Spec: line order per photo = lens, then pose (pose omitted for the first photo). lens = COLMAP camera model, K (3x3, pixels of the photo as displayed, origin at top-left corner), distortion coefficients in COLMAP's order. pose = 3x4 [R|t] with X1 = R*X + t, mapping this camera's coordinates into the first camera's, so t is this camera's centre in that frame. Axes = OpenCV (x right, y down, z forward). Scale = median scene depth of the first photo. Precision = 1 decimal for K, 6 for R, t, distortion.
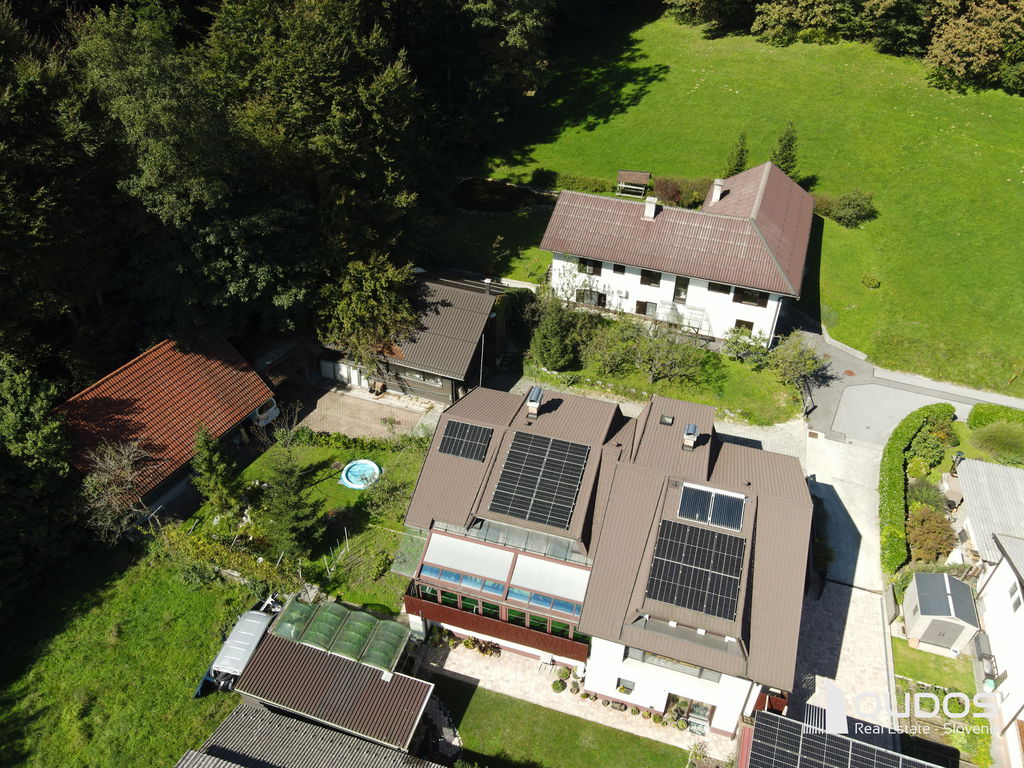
lens RADIAL K [[749.1, 0, 507.0], [0, 749.1, 383.1], [0, 0, 1]] dist [0.020012, -0.005755]
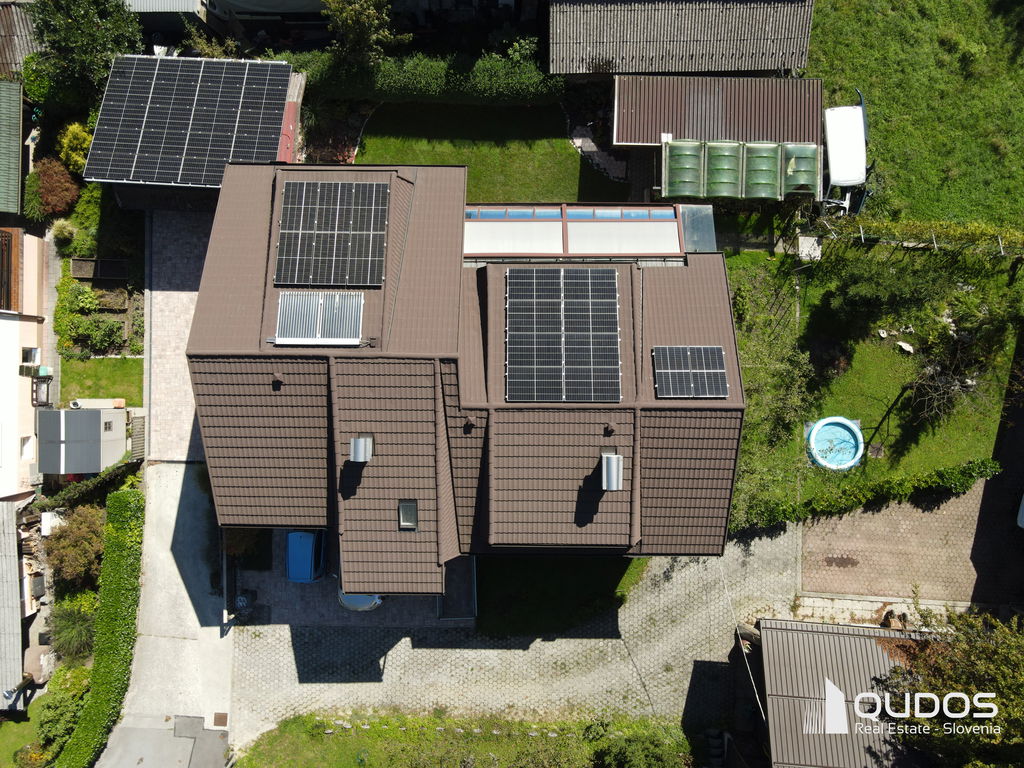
lens RADIAL K [[749.1, 0, 509.0], [0, 749.1, 377.0], [0, 0, 1]] dist [0.020012, -0.005755]
pose [[-0.955350, 0.295475, 0.000355, 0.083032], [-0.184544, -0.597619, 0.780253, -0.349271], [0.230758, 0.745349, 0.625464, 0.462137]]
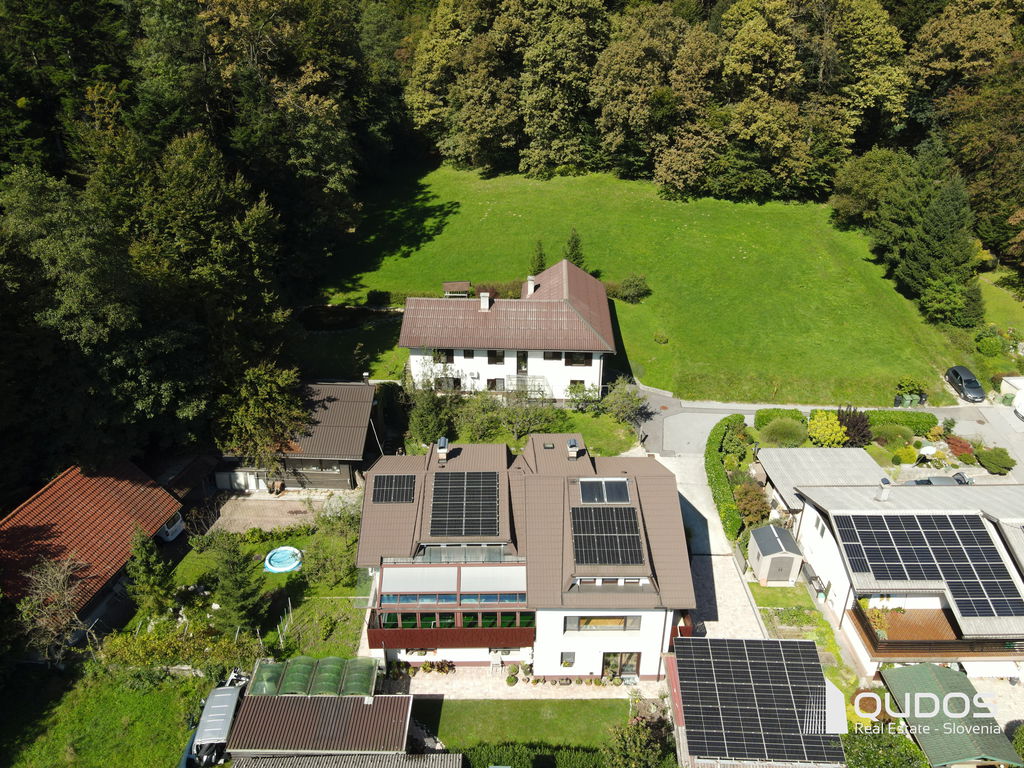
lens RADIAL K [[749.1, 0, 507.7], [0, 749.1, 387.9], [0, 0, 1]] dist [0.020012, -0.005755]
pose [[0.950868, -0.148182, 0.271832, -0.151835], [0.195377, 0.968309, -0.155582, 0.118779], [-0.240162, 0.201048, 0.949685, -0.155079]]
